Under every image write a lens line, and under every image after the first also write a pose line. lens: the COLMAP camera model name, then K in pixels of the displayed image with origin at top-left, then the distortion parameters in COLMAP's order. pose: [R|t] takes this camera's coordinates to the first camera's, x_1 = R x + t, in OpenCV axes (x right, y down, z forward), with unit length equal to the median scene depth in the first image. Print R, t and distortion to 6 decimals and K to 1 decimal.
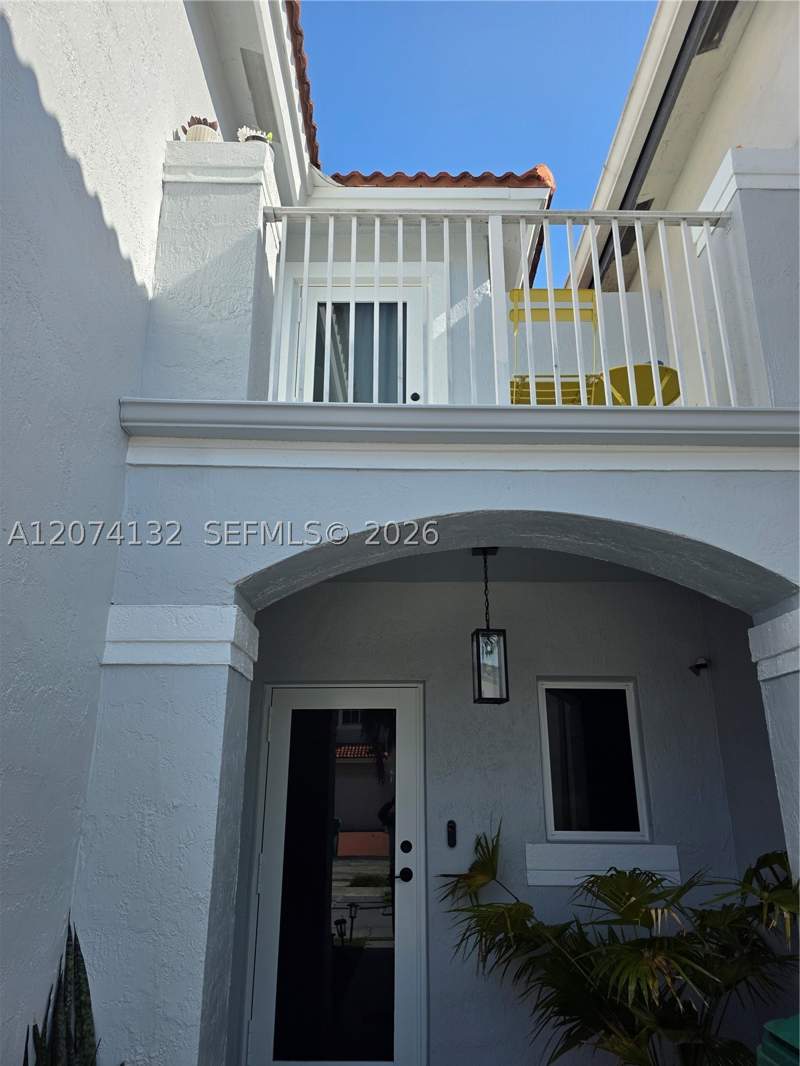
lens RADIAL K [[714.8, 0, 403.3], [0, 714.8, 542.0], [0, 0, 1]] dist [0.090156, -0.096101]
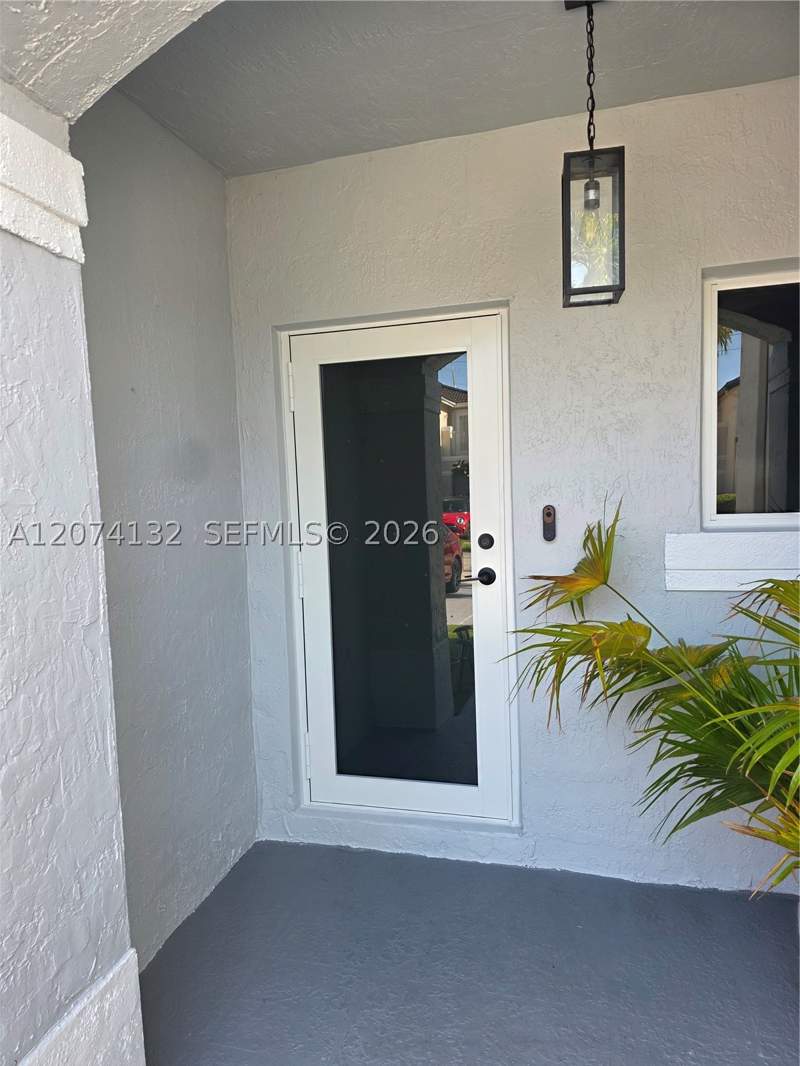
lens RADIAL K [[714.8, 0, 403.3], [0, 714.8, 542.0], [0, 0, 1]] dist [0.090156, -0.096101]
pose [[0.964963, -0.013901, -0.262019, 0.118381], [0.115335, 0.919423, 0.375977, 0.159703], [0.235680, -0.393024, 0.888812, 0.384604]]
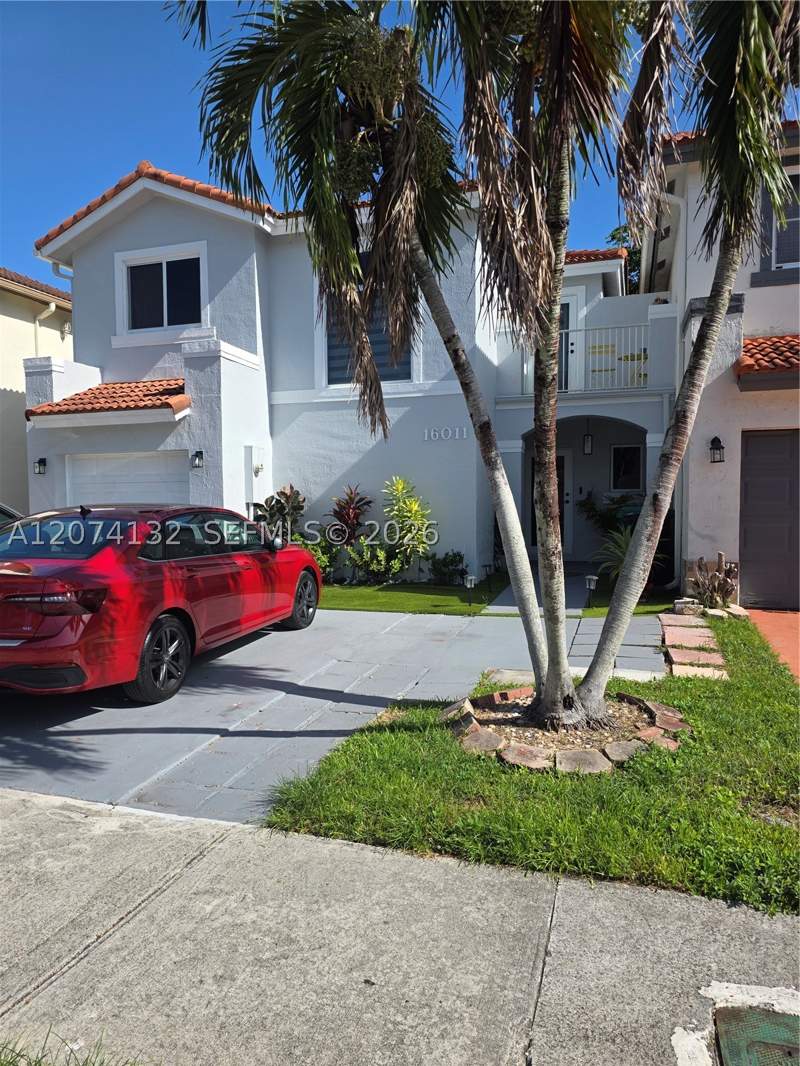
lens RADIAL K [[717.6, 0, 398.4], [0, 717.6, 556.4], [0, 0, 1]] dist [0.077169, -0.000768]
pose [[0.949003, 0.011682, -0.315050, 0.355059], [0.110363, 0.923772, 0.366694, -0.721563], [0.295318, -0.382764, 0.875374, -2.589687]]
